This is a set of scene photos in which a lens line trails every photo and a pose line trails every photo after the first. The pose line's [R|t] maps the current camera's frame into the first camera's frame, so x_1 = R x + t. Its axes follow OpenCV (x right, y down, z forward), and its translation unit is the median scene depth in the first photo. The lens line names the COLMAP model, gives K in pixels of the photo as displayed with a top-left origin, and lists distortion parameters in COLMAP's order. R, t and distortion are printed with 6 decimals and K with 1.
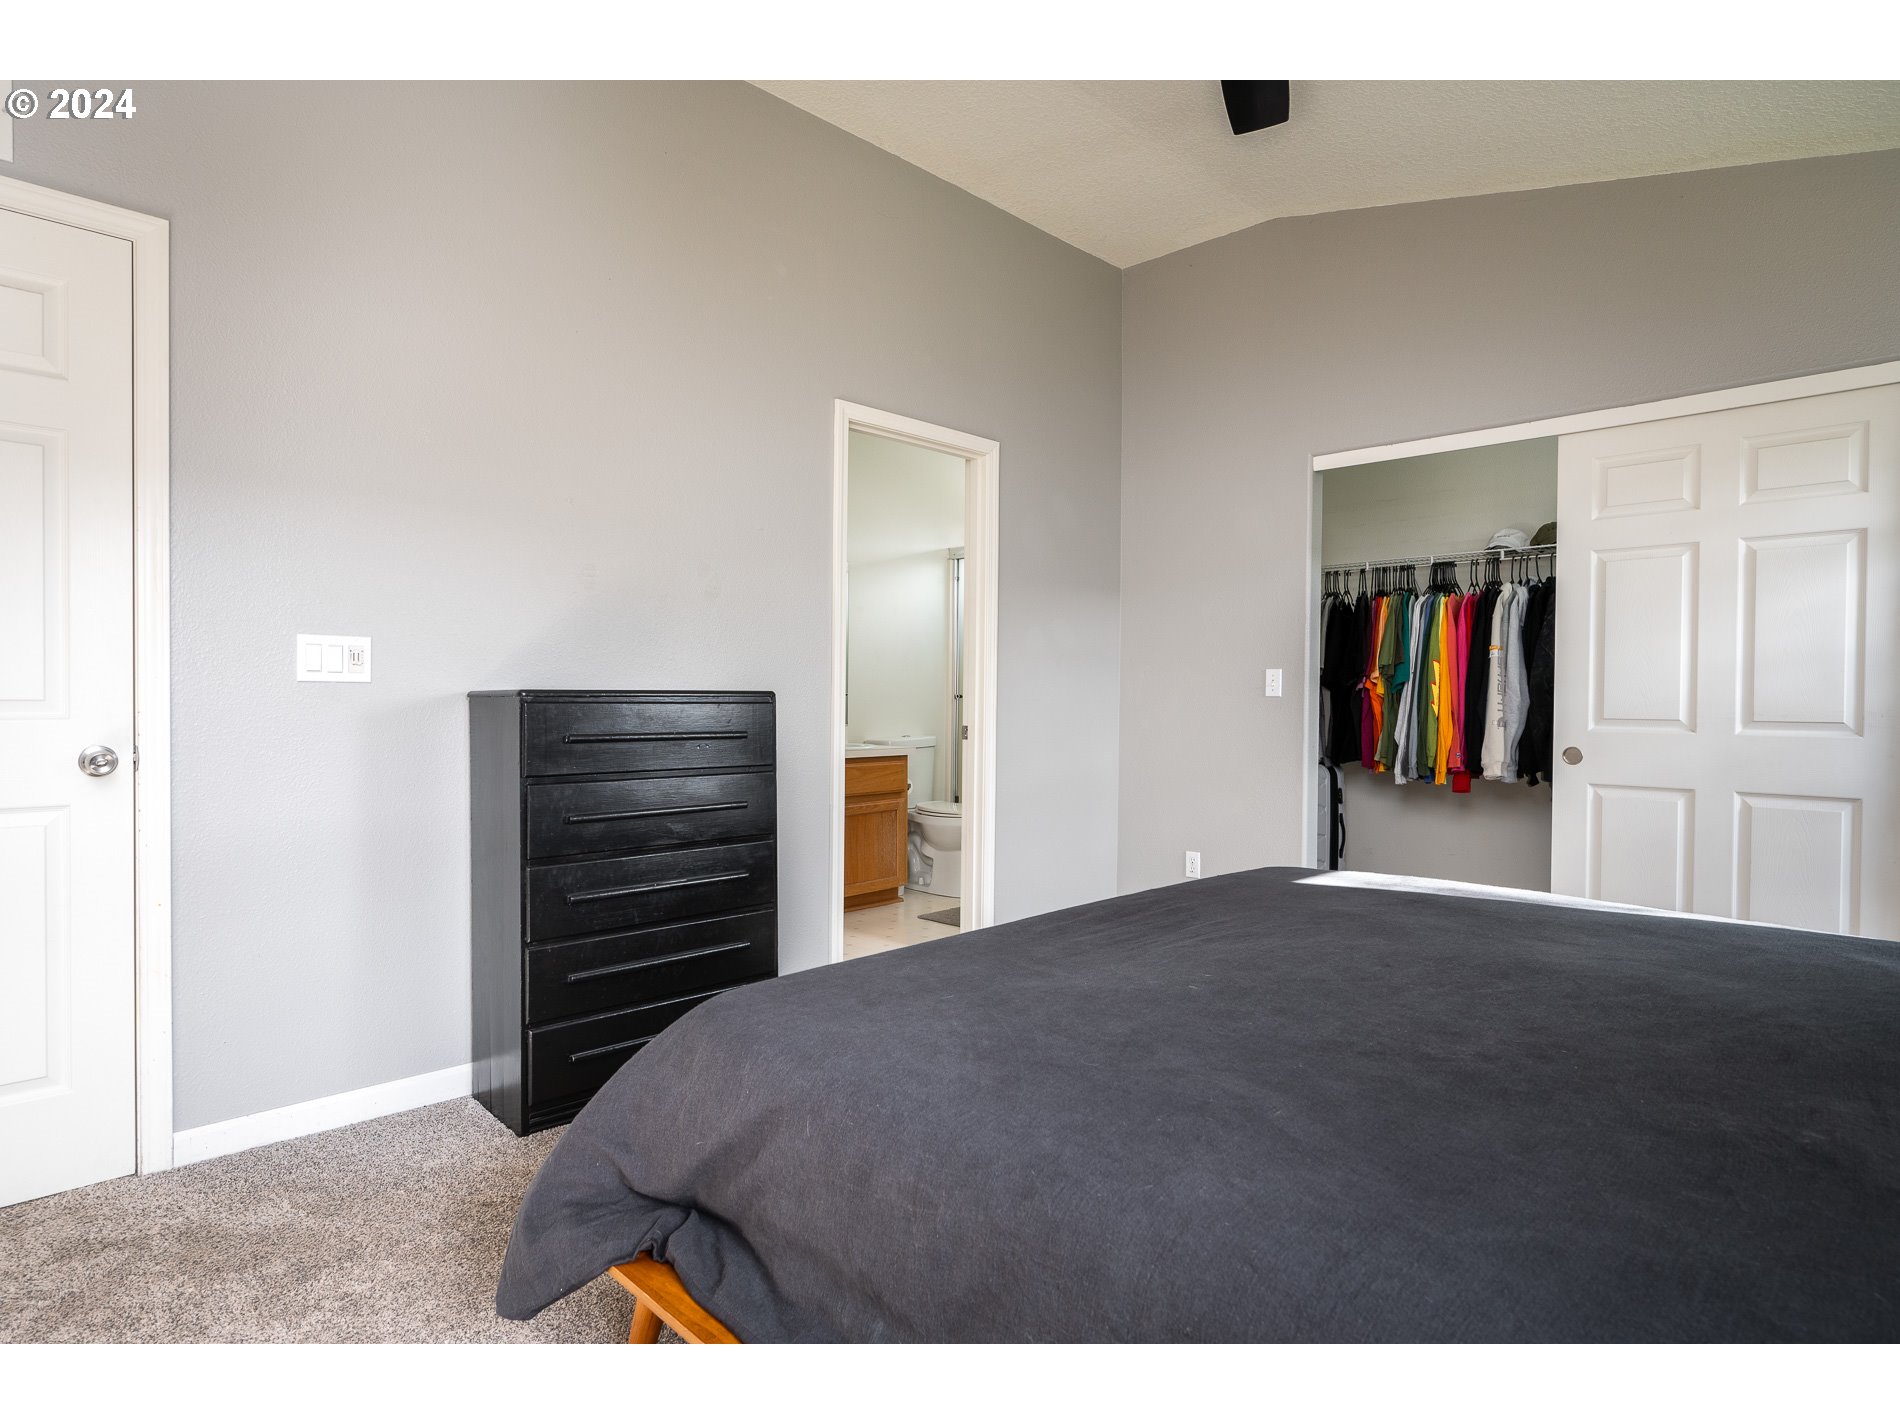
lens RADIAL K [[1227.6, 0, 950.0], [0, 1227.6, 712.5], [0, 0, 1]] dist [-0.001686, -0.000228]
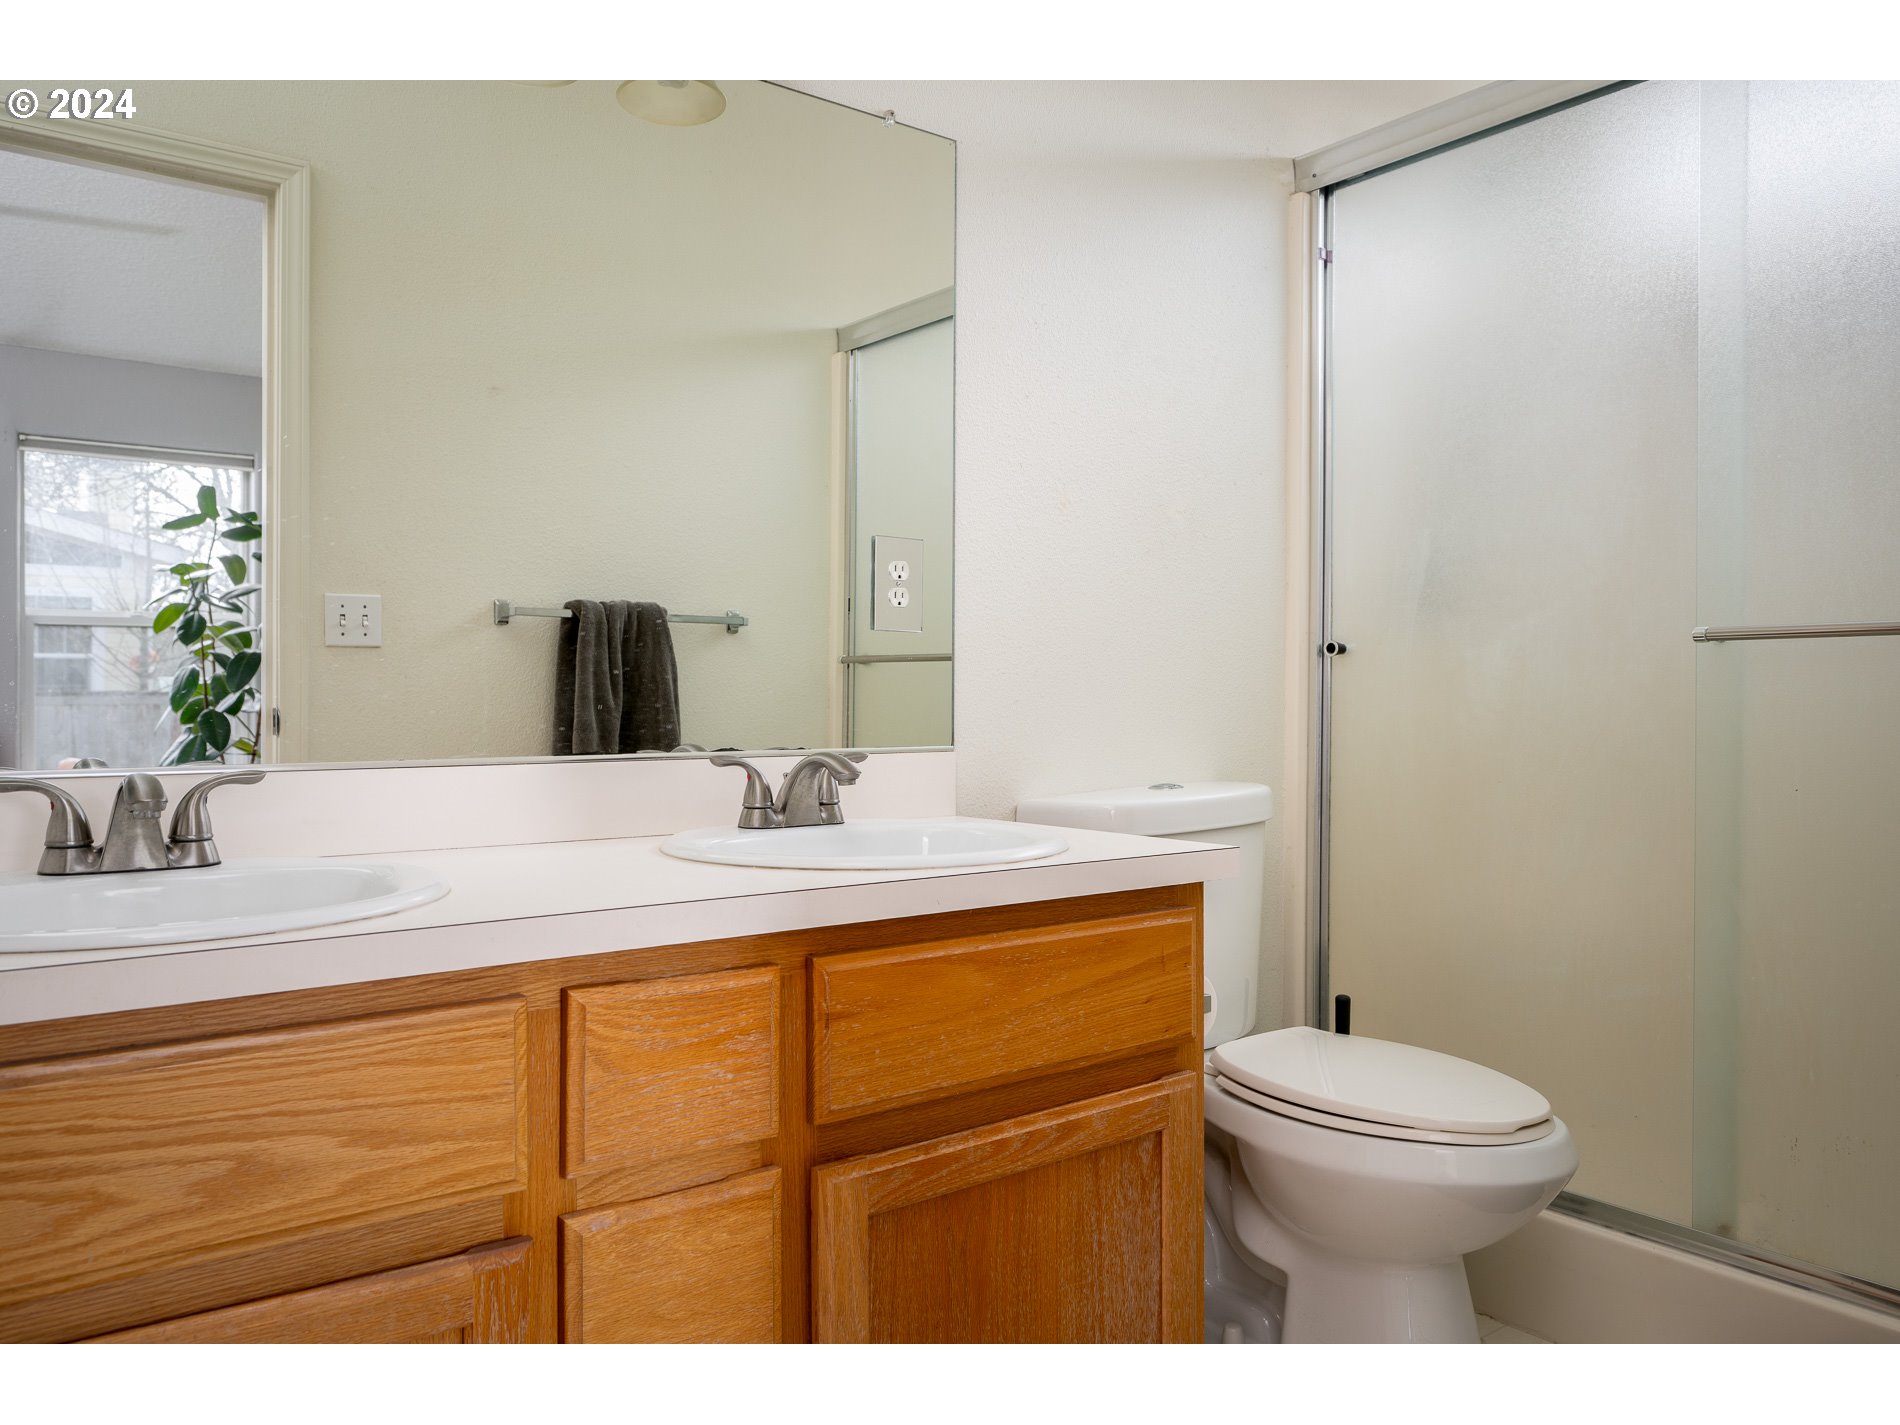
lens RADIAL K [[1174.1, 0, 950.0], [0, 1174.1, 712.5], [0, 0, 1]] dist [-0.000496, -0.000621]
pose [[0.992602, 0.000597, -0.121409, -0.055285], [-0.001144, 0.999989, -0.004439, 0.003824], [0.121405, 0.004545, 0.992593, 0.782103]]
